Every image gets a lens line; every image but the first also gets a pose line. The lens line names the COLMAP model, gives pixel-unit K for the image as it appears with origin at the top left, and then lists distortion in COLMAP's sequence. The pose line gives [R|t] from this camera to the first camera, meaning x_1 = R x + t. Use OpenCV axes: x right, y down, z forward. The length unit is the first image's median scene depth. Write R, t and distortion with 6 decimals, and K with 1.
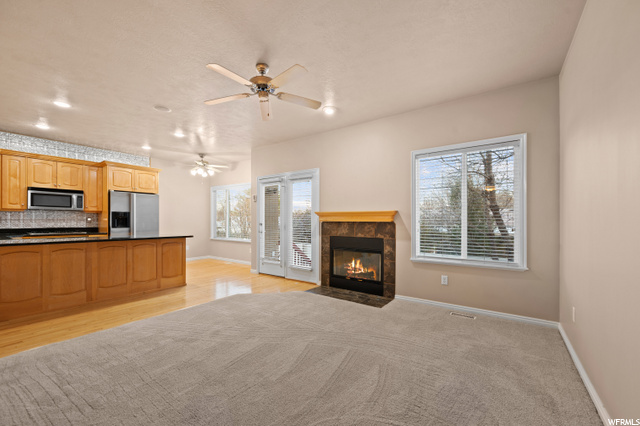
lens RADIAL K [[256.7, 0, 322.2], [0, 256.7, 217.3], [0, 0, 1]] dist [-0.001459, -0.000201]
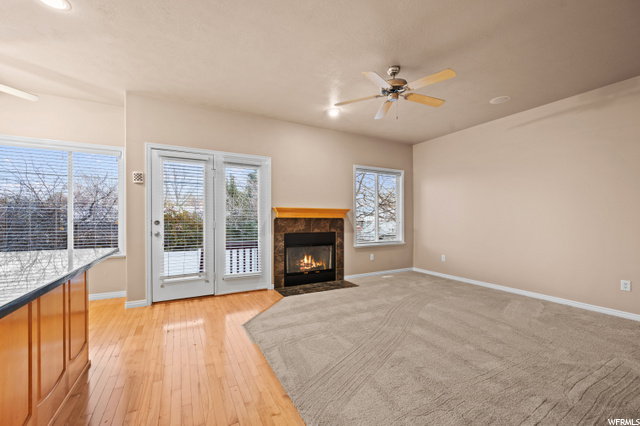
lens RADIAL K [[261.8, 0, 320.3], [0, 261.8, 216.7], [0, 0, 1]] dist [0.000605, 0.000034]
pose [[0.438146, 0.003778, 0.898896, -0.768179], [-0.012919, 0.999914, 0.002094, 0.008233], [-0.898811, -0.012530, 0.438157, 0.460847]]
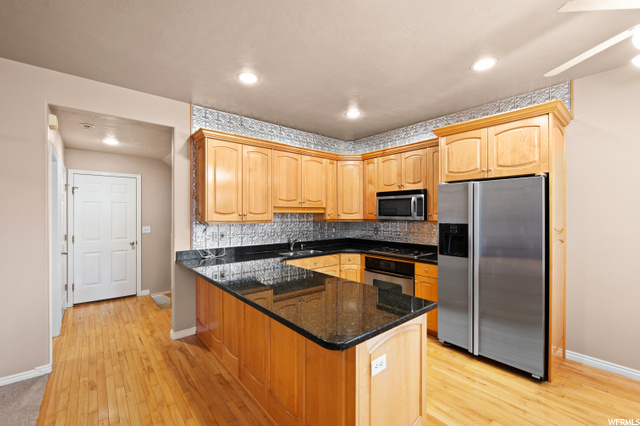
lens RADIAL K [[272.2, 0, 322.3], [0, 272.2, 214.3], [0, 0, 1]] dist [-0.000564, 0.000154]
pose [[-0.242618, -0.001481, -0.970121, -0.257330], [0.009428, 0.999948, -0.003884, -0.047330], [0.970076, -0.010089, -0.242591, 1.050275]]
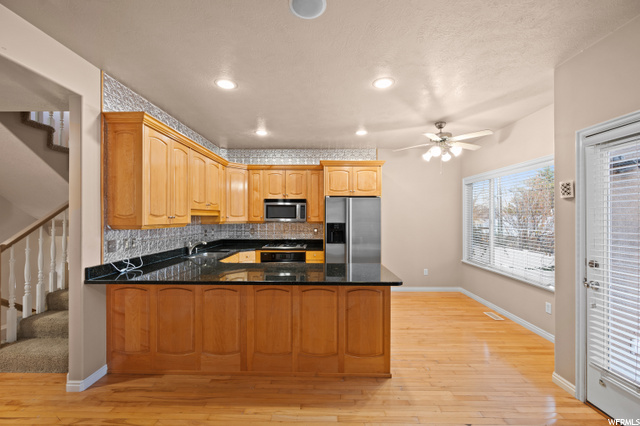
lens RADIAL K [[256.7, 0, 322.2], [0, 256.7, 217.3], [0, 0, 1]] dist [-0.001459, -0.000201]
pose [[0.574819, -0.001468, -0.818279, -0.202051], [0.009332, 0.999945, 0.004762, -0.050554], [0.818227, -0.010374, 0.574801, 0.614551]]
